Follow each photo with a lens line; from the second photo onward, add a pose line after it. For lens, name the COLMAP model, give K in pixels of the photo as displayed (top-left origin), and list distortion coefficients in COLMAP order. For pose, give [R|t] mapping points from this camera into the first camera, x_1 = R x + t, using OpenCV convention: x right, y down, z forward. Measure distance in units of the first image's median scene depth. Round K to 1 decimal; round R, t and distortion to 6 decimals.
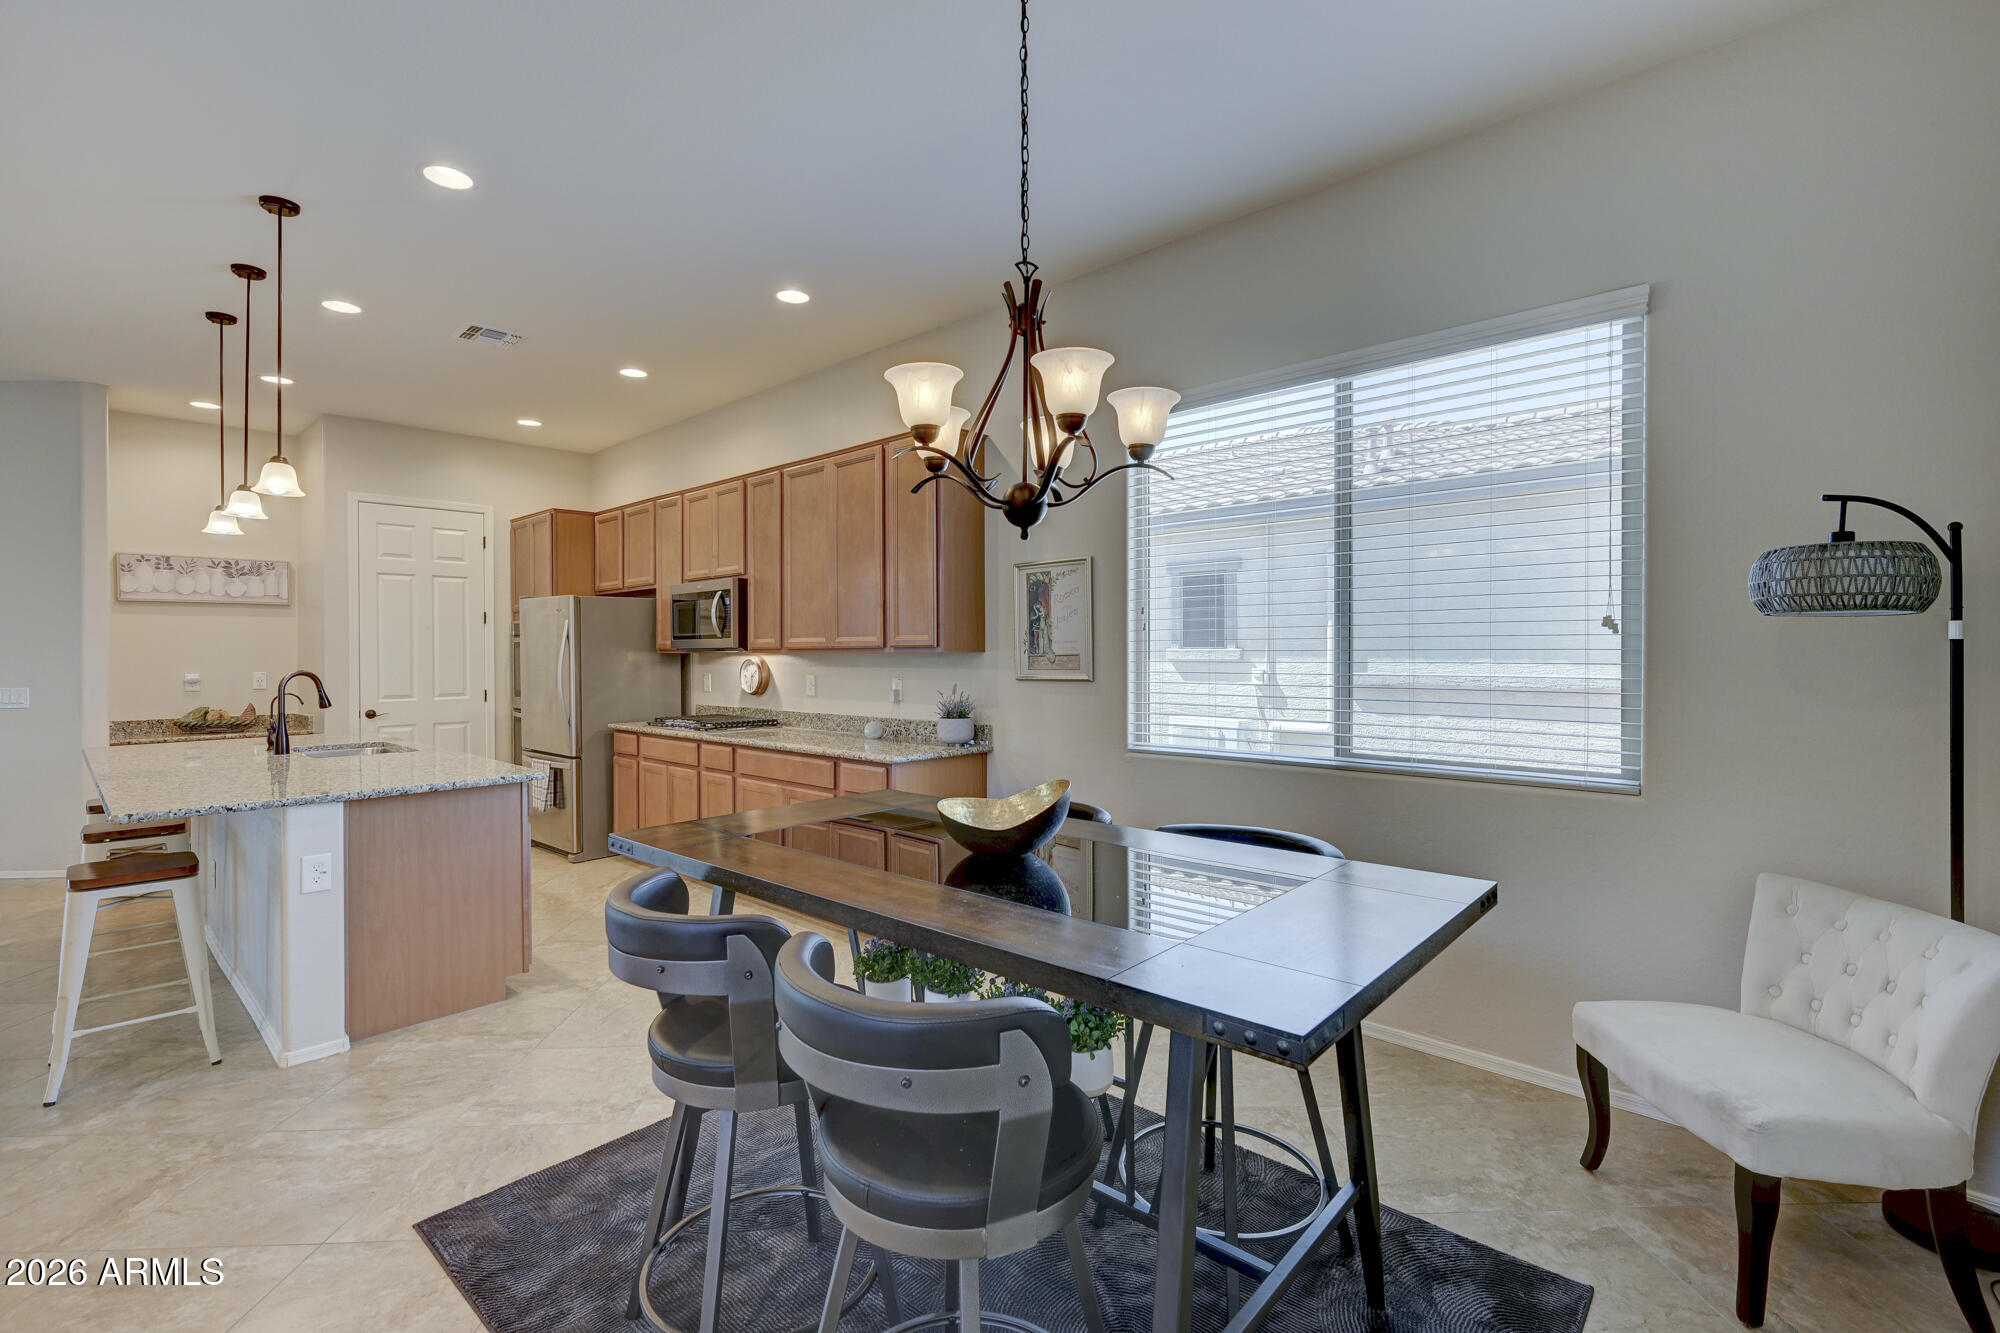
lens RADIAL K [[887.8, 0, 993.0], [0, 887.8, 655.1], [0, 0, 1]] dist [-0.000088, 0.000469]
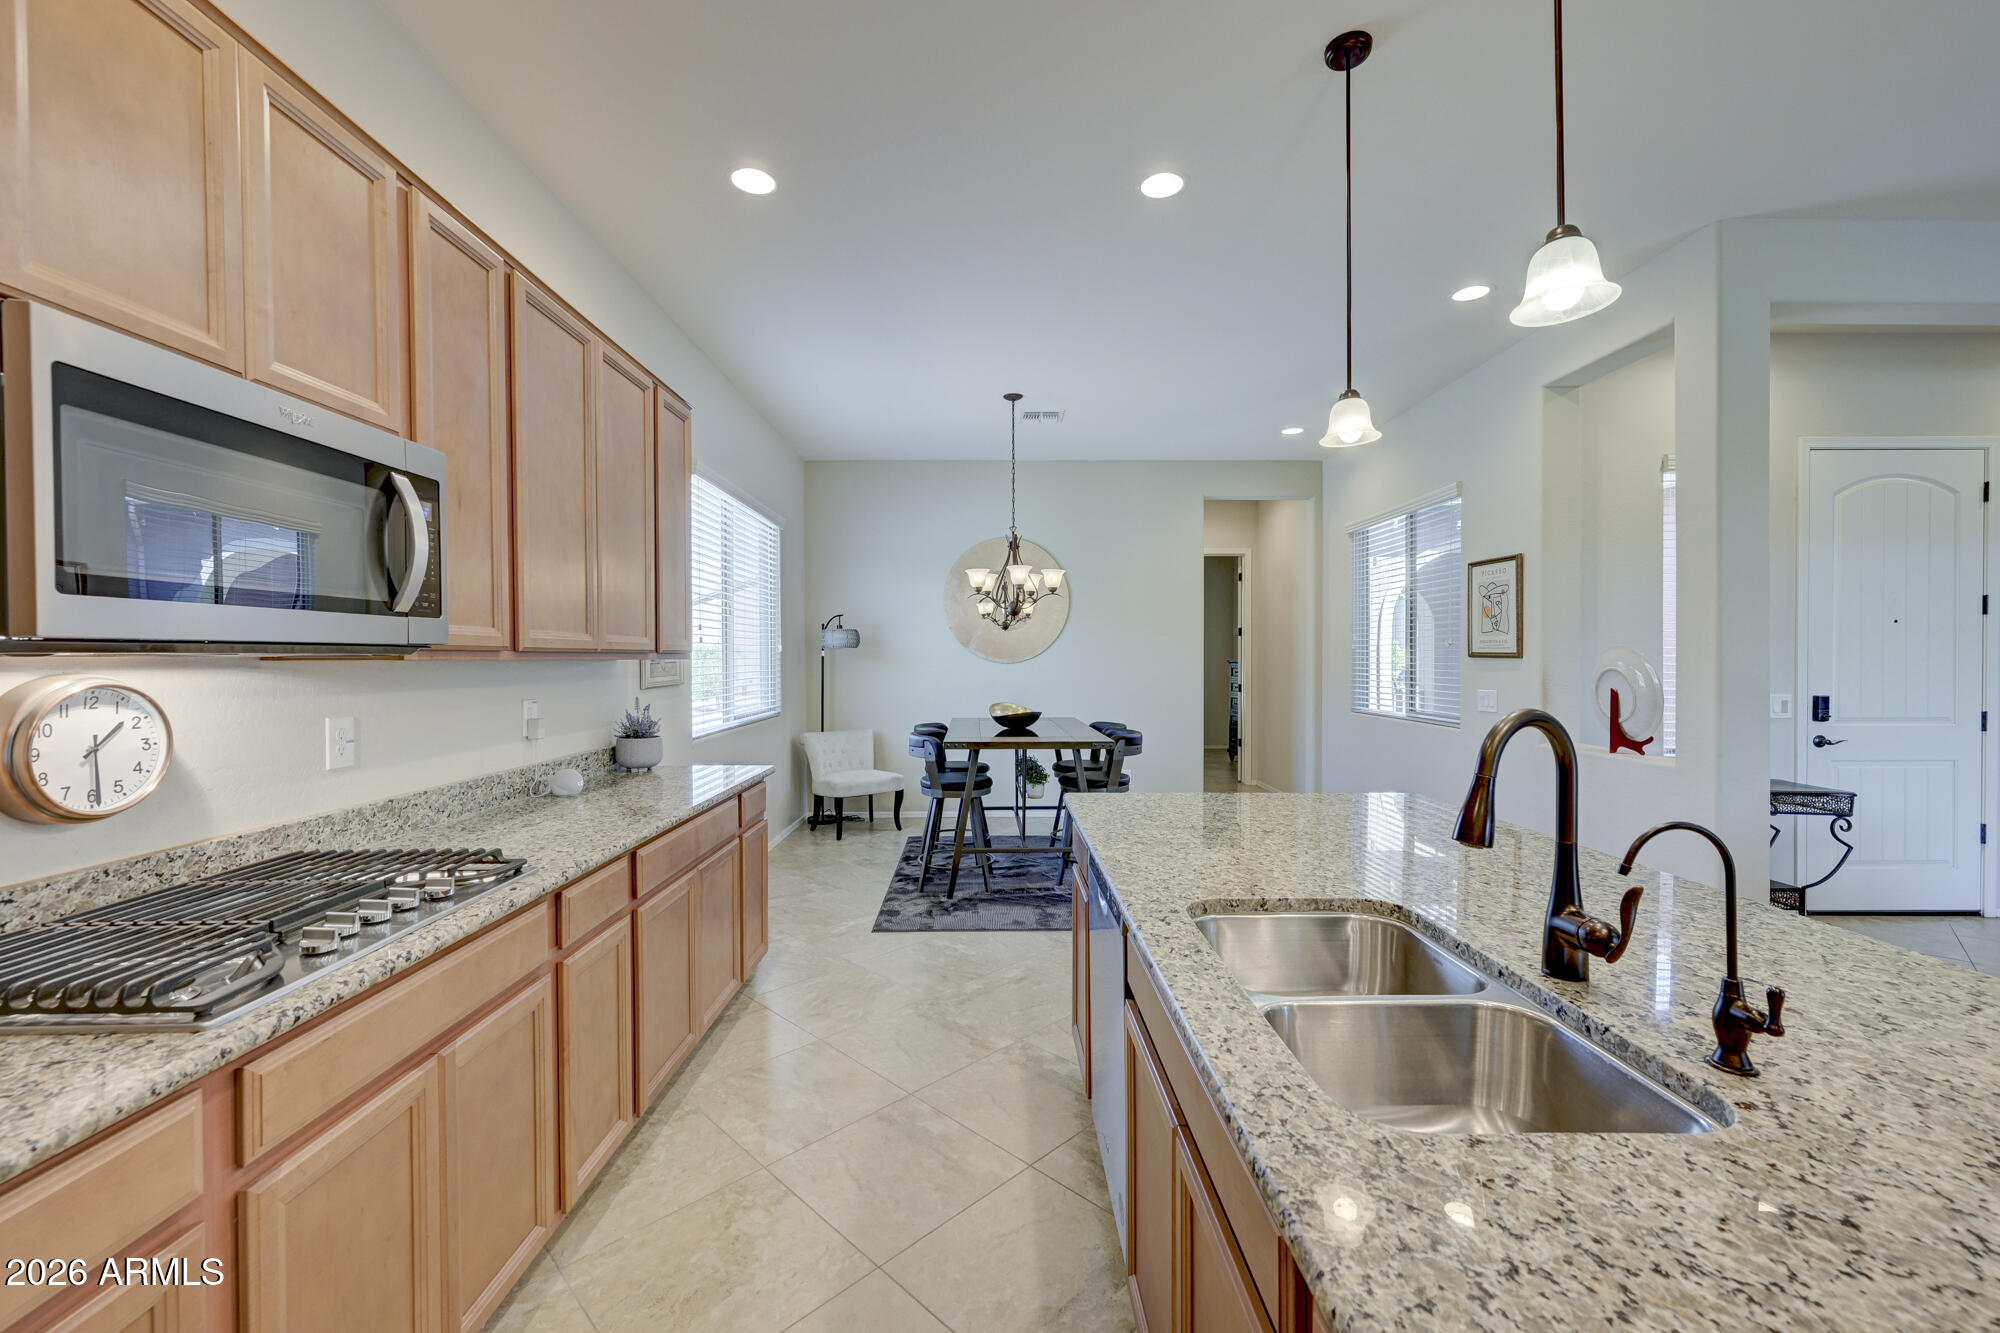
lens RADIAL K [[807.8, 0, 995.0], [0, 807.8, 672.6], [0, 0, 1]] dist [-0.002681, -0.000207]
pose [[-0.686001, -0.008230, 0.727554, -0.678325], [0.006610, 0.999824, 0.017542, -0.001664], [-0.727571, 0.016843, -0.685826, 1.044520]]
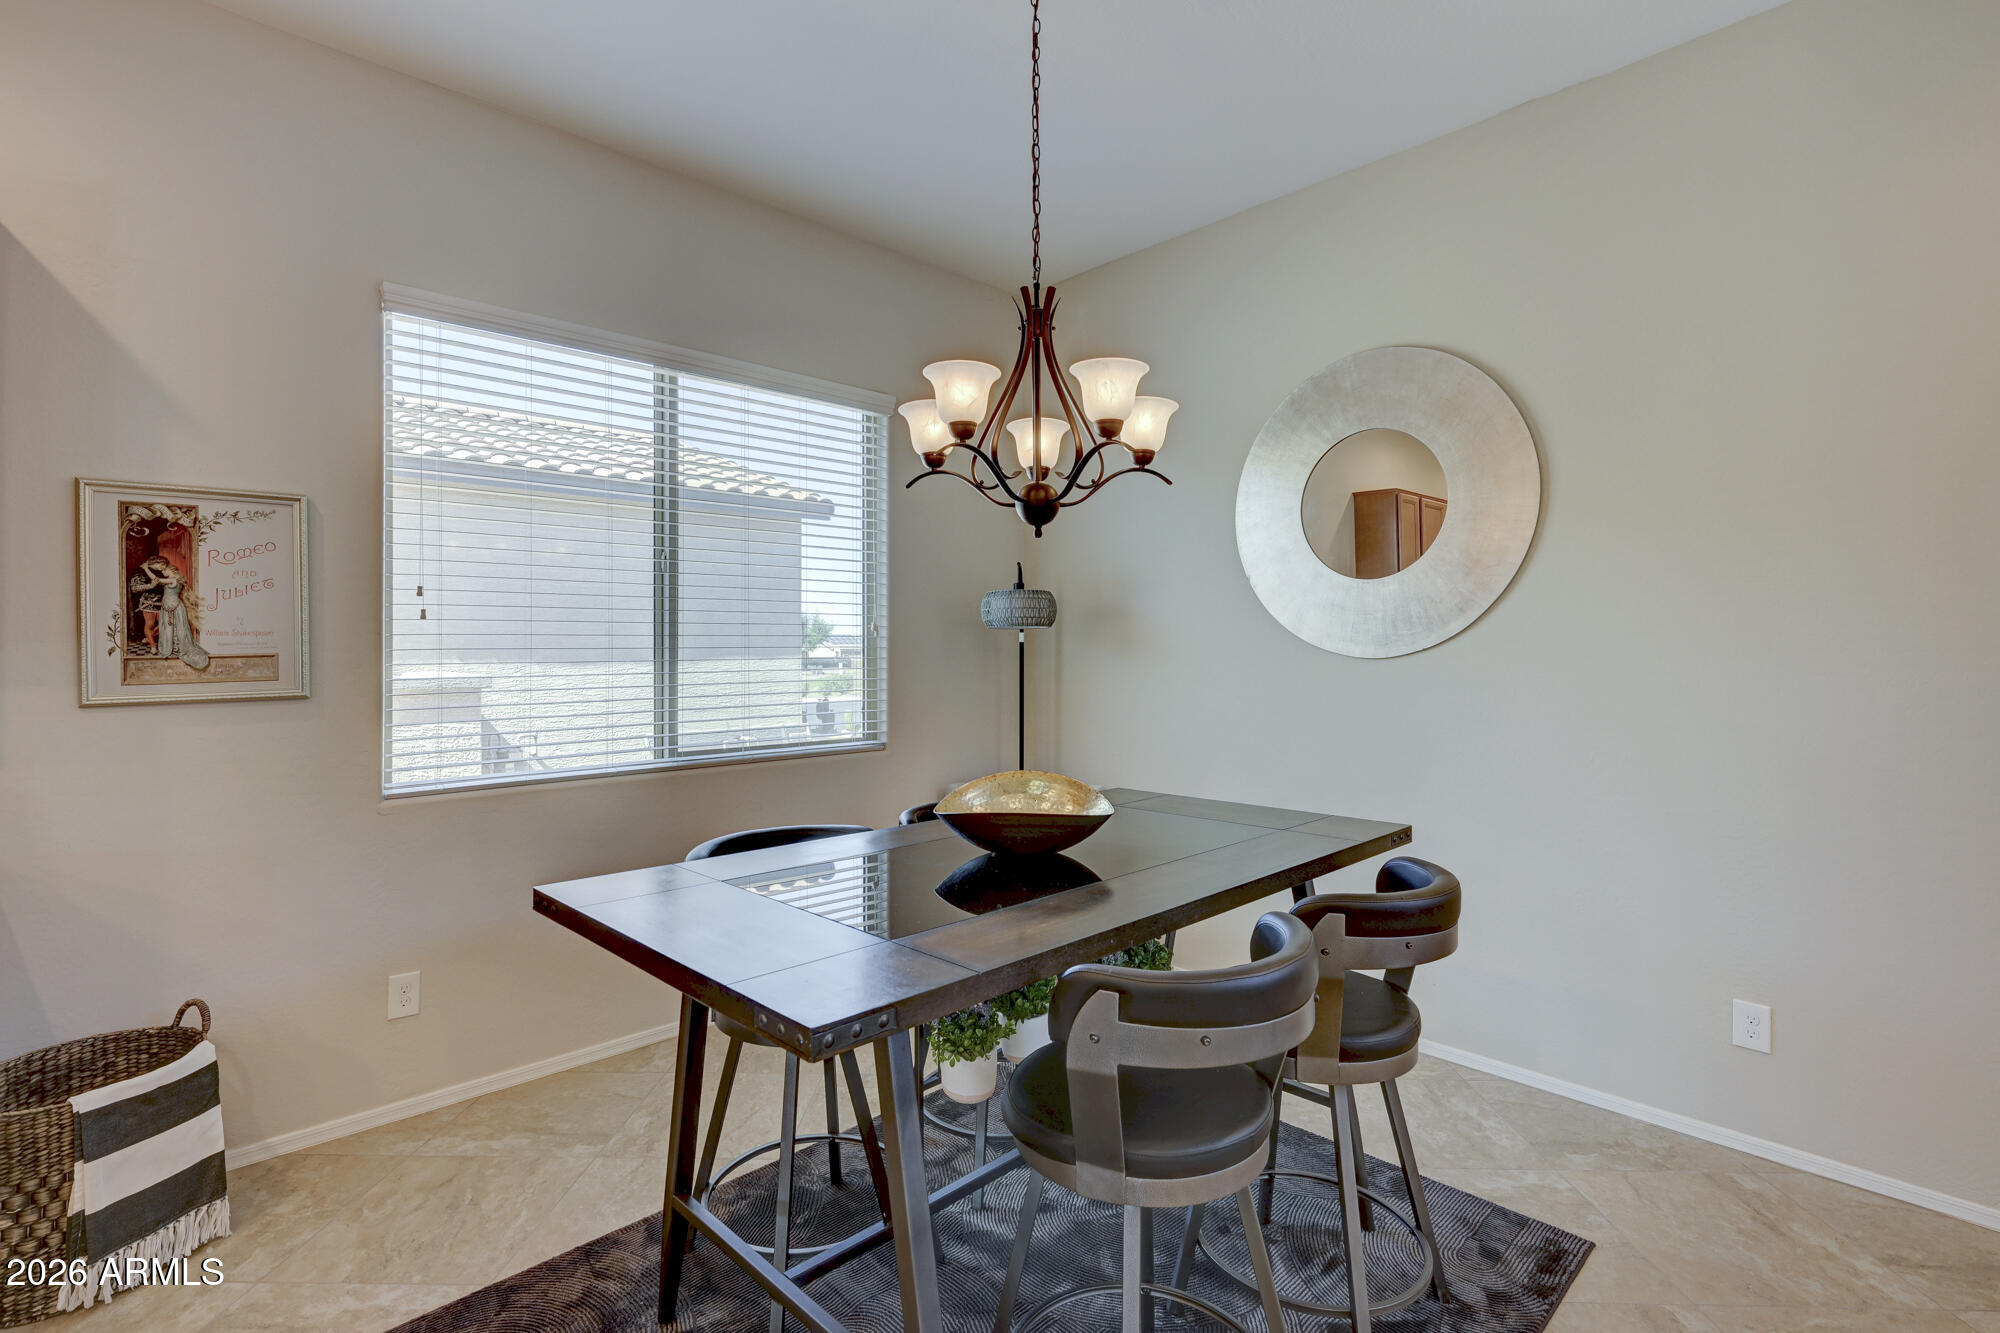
lens RADIAL K [[940.4, 0, 1000.8], [0, 940.4, 639.6], [0, 0, 1]] dist [-0.002091, -0.000351]
pose [[0.057951, 0.010688, 0.998262, -0.377792], [0.007909, 0.999906, -0.011165, -0.000194], [-0.998288, 0.008542, 0.057861, 0.354202]]
